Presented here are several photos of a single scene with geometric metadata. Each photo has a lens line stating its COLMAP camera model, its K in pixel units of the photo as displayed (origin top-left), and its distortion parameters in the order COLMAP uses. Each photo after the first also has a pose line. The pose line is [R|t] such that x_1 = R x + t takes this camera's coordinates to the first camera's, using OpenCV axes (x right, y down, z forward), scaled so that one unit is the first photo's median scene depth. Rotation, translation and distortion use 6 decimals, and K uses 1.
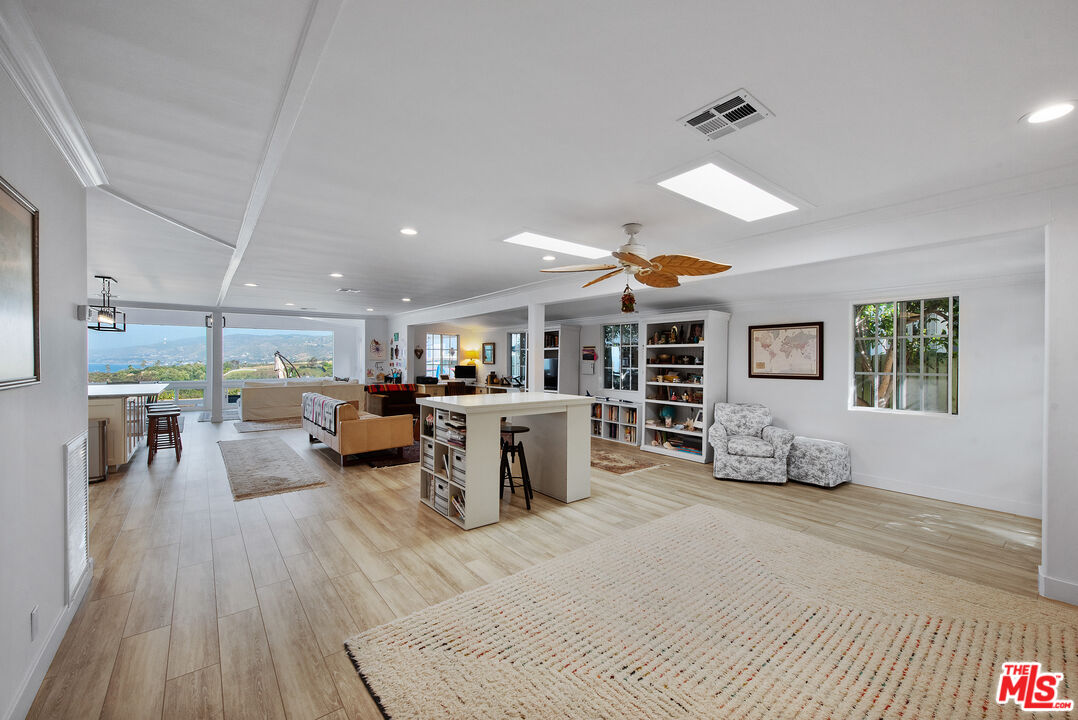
lens RADIAL K [[435.6, 0, 544.2], [0, 435.6, 359.1], [0, 0, 1]] dist [0.009903, 0.000286]
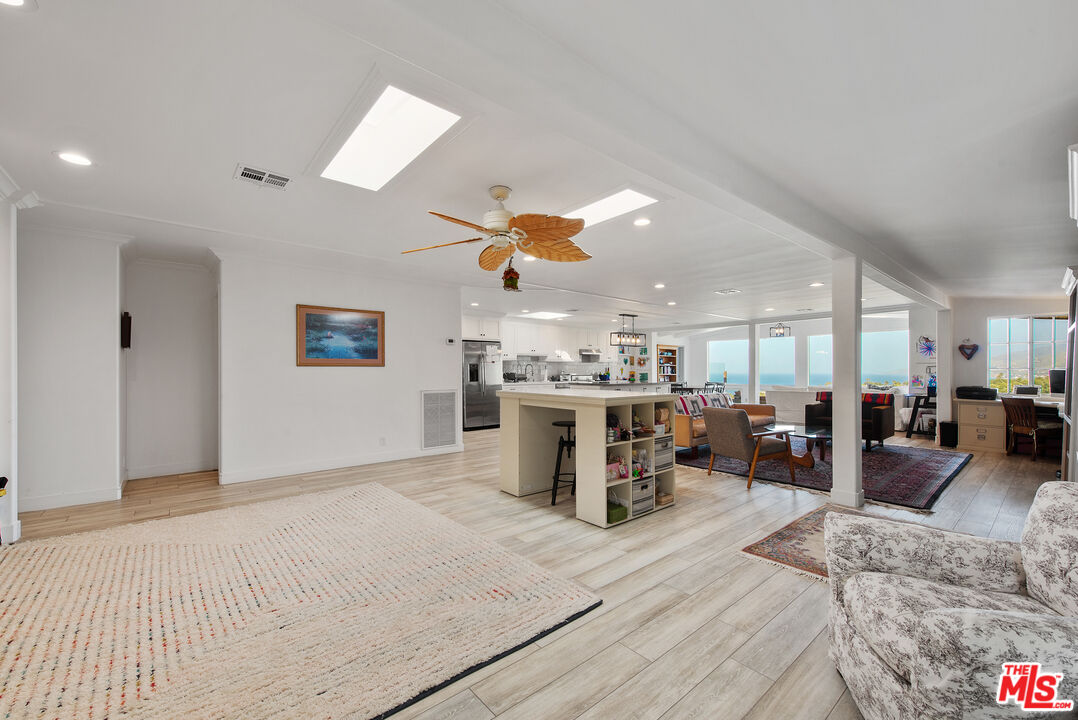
lens RADIAL K [[435.6, 0, 542.9], [0, 435.6, 370.8], [0, 0, 1]] dist [0.009903, 0.000286]
pose [[0.023734, -0.006313, -0.999698, 0.980472], [0.003458, 0.999975, -0.006233, 0.049669], [0.999712, -0.003309, 0.023756, 0.985936]]
